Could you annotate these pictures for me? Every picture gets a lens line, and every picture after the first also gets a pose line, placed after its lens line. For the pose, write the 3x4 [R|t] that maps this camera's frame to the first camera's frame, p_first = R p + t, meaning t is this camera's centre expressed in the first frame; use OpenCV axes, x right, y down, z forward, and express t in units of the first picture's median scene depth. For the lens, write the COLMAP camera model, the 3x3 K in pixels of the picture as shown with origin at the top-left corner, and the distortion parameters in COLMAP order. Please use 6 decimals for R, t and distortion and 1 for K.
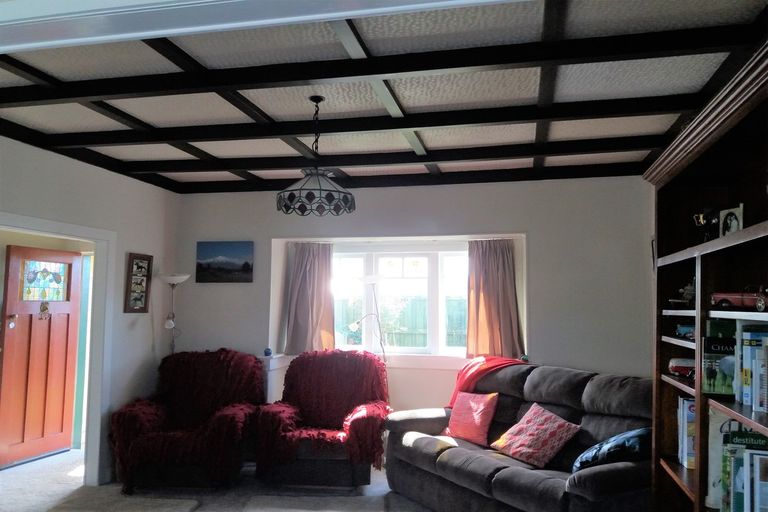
lens RADIAL K [[619.3, 0, 397.5], [0, 619.3, 231.0], [0, 0, 1]] dist [0.069822, -0.126834]
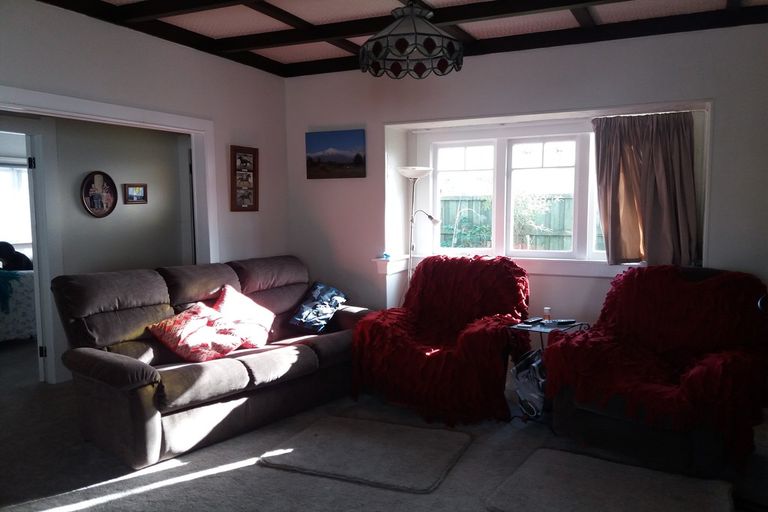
lens RADIAL K [[619.3, 0, 386.5], [0, 619.3, 252.2], [0, 0, 1]] dist [0.069822, -0.126834]
pose [[0.968780, 0.007169, -0.247819, 0.014774], [0.039618, 0.982260, 0.183292, 0.029454], [0.244737, -0.187388, 0.951309, 0.159891]]
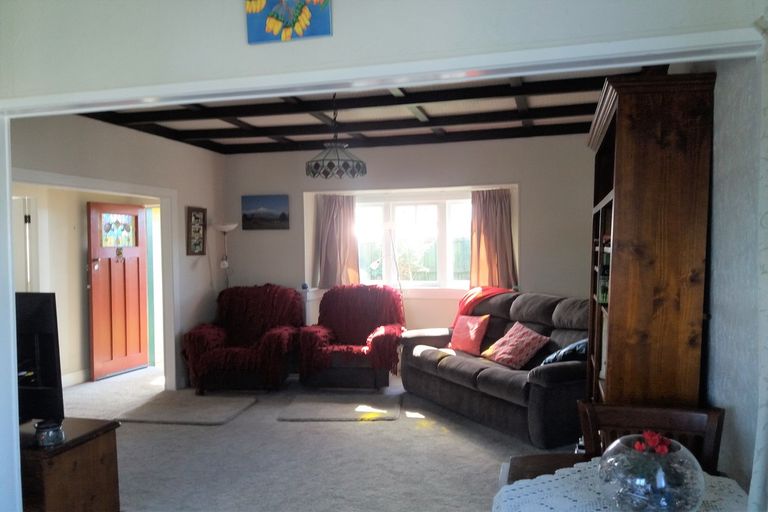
lens RADIAL K [[619.3, 0, 409.6], [0, 619.3, 252.4], [0, 0, 1]] dist [0.069822, -0.126834]
pose [[0.999257, -0.014809, -0.035593, 0.042522], [0.019278, 0.991496, 0.128704, -0.024034], [0.033385, -0.129294, 0.991044, -0.194734]]
